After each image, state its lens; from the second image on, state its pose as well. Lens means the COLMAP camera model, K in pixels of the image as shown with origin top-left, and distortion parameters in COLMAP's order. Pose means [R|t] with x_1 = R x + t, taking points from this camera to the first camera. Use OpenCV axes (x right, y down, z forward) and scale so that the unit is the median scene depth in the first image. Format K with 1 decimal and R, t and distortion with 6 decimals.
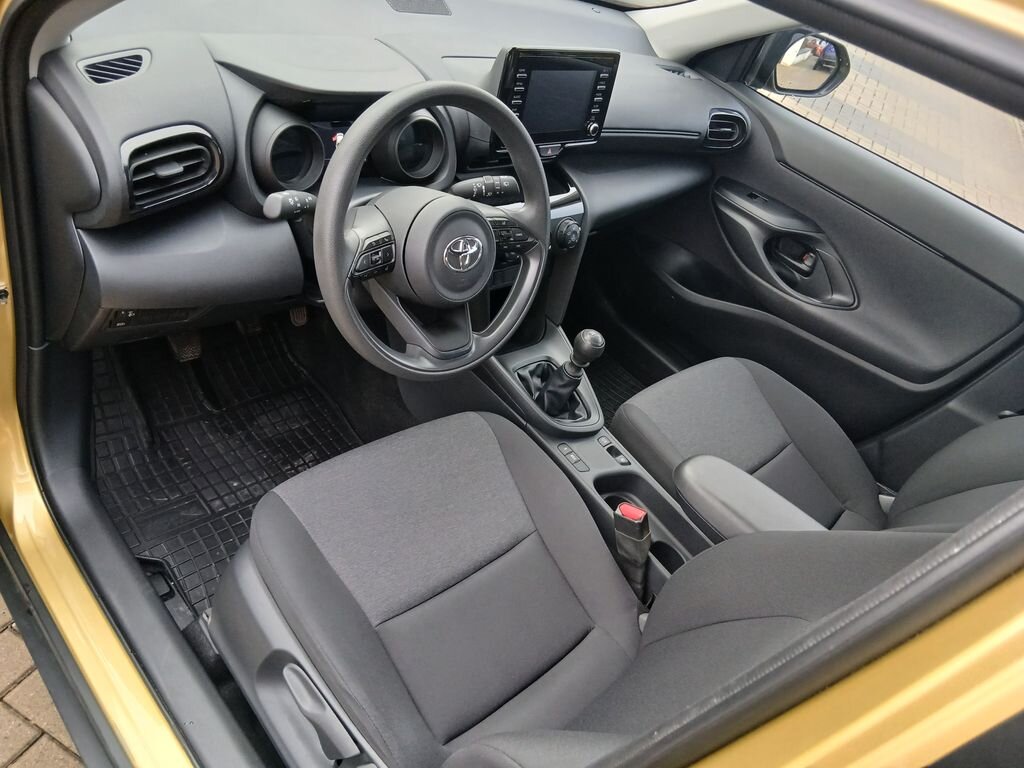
lens RADIAL K [[777.0, 0, 512.0], [0, 777.0, 384.0], [0, 0, 1]] dist [0.083233, -0.132704]
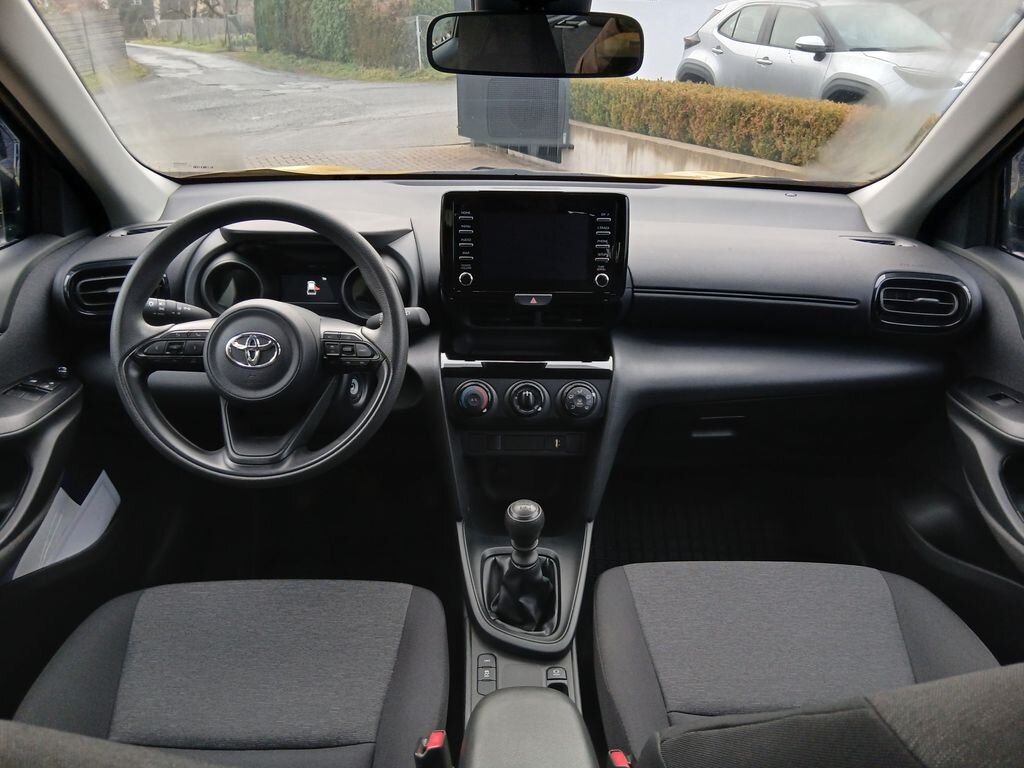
lens RADIAL K [[727.3, 0, 485.5], [0, 727.3, 384.3], [0, 0, 1]] dist [0.099701, -0.094950]
pose [[0.711375, -0.014516, -0.702663, 0.541147], [-0.261428, 0.922580, -0.283729, 0.038523], [0.652381, 0.385533, 0.652505, 0.415394]]
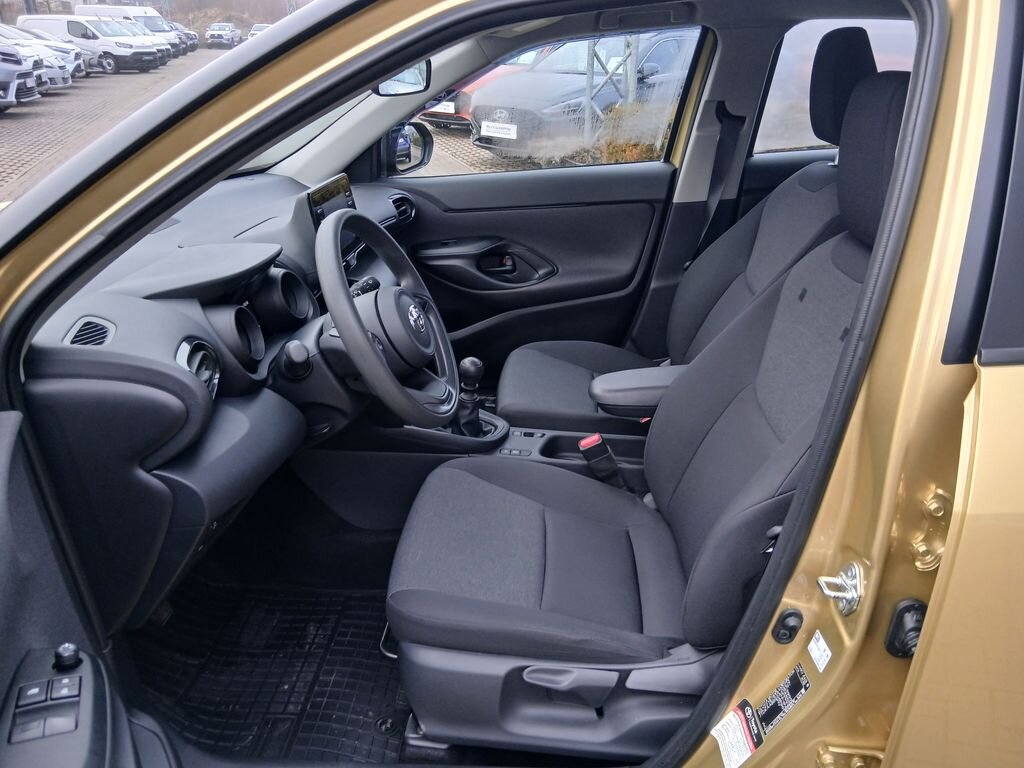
lens RADIAL K [[777.0, 0, 512.0], [0, 777.0, 384.0], [0, 0, 1]] dist [0.083233, -0.132704]
pose [[0.684967, -0.547092, 0.481156, -0.460825], [0.624770, 0.780807, -0.001607, 0.009819], [-0.374810, 0.301713, 0.876634, -0.098688]]
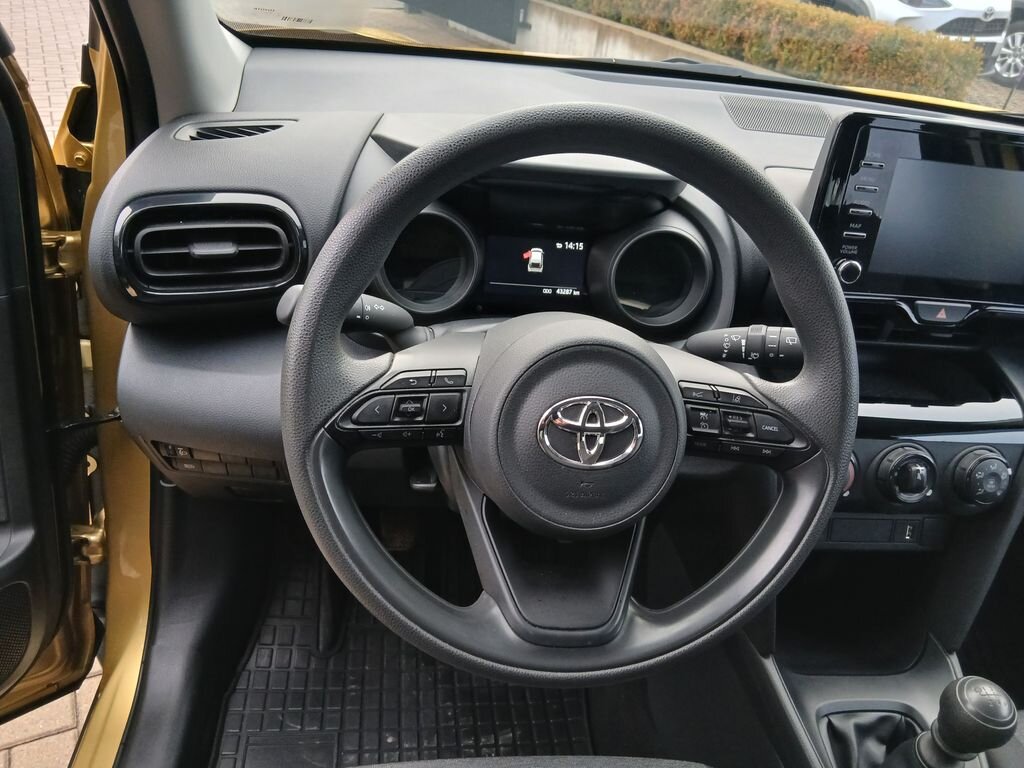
lens RADIAL K [[777.0, 0, 512.0], [0, 777.0, 384.0], [0, 0, 1]] dist [0.083233, -0.132704]
pose [[0.800353, 0.101439, -0.590886, 0.122945], [-0.273384, 0.938899, -0.209115, -0.056194], [0.533570, 0.328905, 0.779182, 0.404866]]
